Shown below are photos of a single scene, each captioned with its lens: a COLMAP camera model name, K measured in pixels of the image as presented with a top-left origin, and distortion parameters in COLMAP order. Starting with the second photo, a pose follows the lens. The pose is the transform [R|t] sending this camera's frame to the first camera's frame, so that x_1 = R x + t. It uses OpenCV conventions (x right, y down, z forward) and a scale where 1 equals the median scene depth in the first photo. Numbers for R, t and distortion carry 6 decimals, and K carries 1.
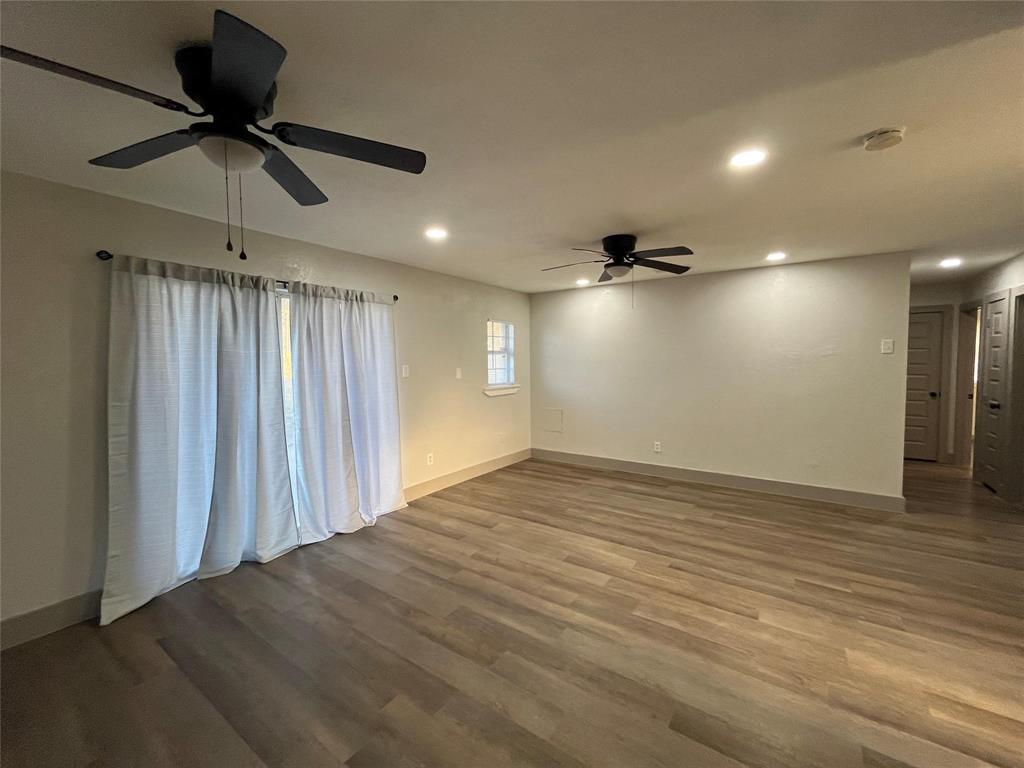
lens RADIAL K [[415.3, 0, 513.3], [0, 415.3, 380.5], [0, 0, 1]] dist [-0.001172, -0.000270]
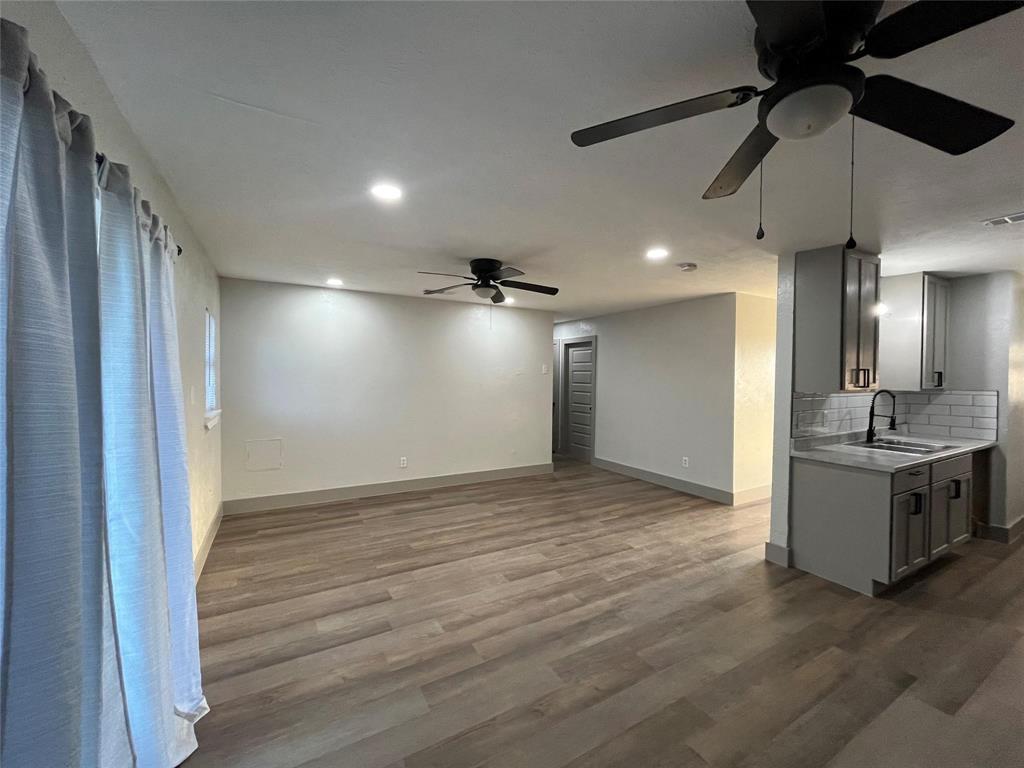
lens RADIAL K [[415.3, 0, 513.3], [0, 415.3, 380.5], [0, 0, 1]] dist [-0.001172, -0.000270]
pose [[0.430913, -0.000399, 0.902394, -0.673292], [0.030964, 0.999418, -0.014344, -0.022336], [-0.901862, 0.034123, 0.430674, 0.491360]]
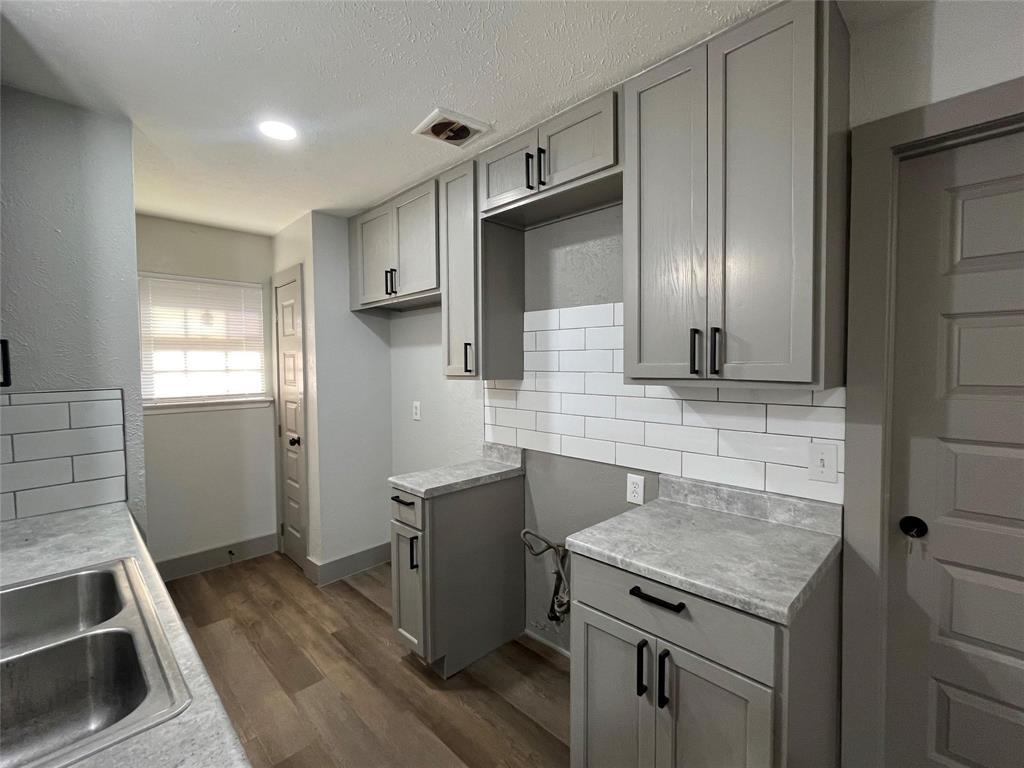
lens RADIAL K [[454.1, 0, 513.8], [0, 454.1, 382.0], [0, 0, 1]] dist [-0.002819, 0.000167]
pose [[-0.985131, 0.011067, 0.171446, 0.330091], [0.025209, 0.996433, 0.080531, -0.009647], [-0.169943, 0.083656, -0.981897, 0.249502]]
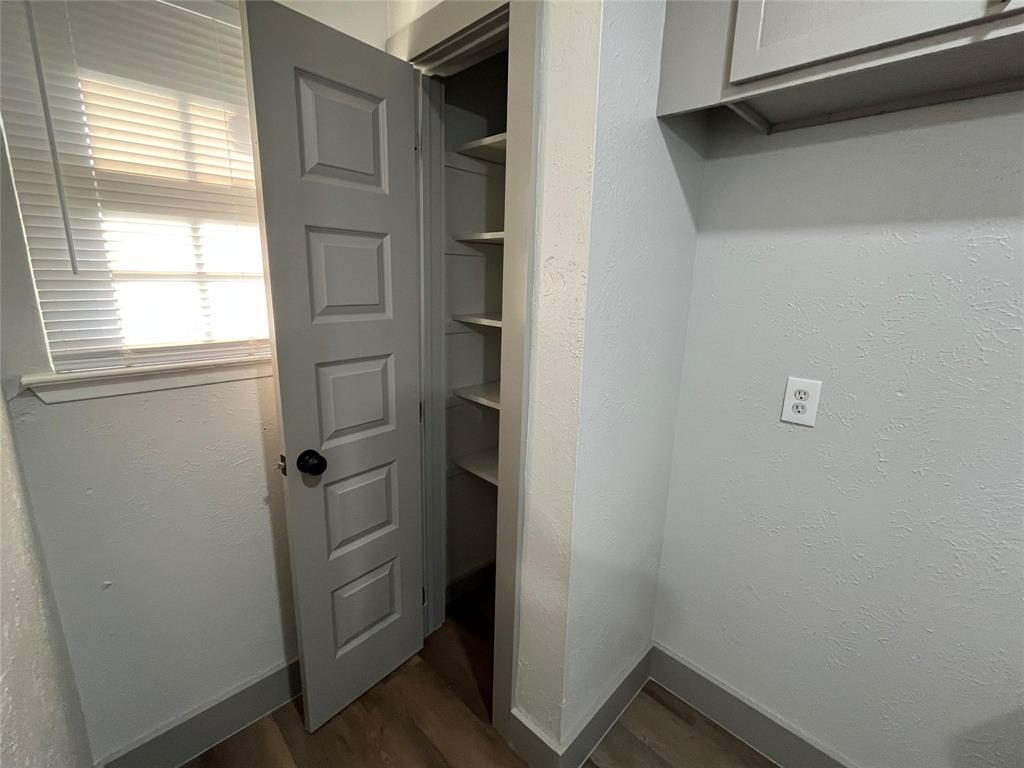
lens RADIAL K [[454.1, 0, 513.8], [0, 454.1, 382.0], [0, 0, 1]] dist [-0.002819, 0.000167]
pose [[-0.984864, -0.056636, 0.163817, 0.847364], [-0.010413, 0.962736, 0.270241, 0.007317], [-0.173018, 0.264445, -0.948754, -0.235271]]
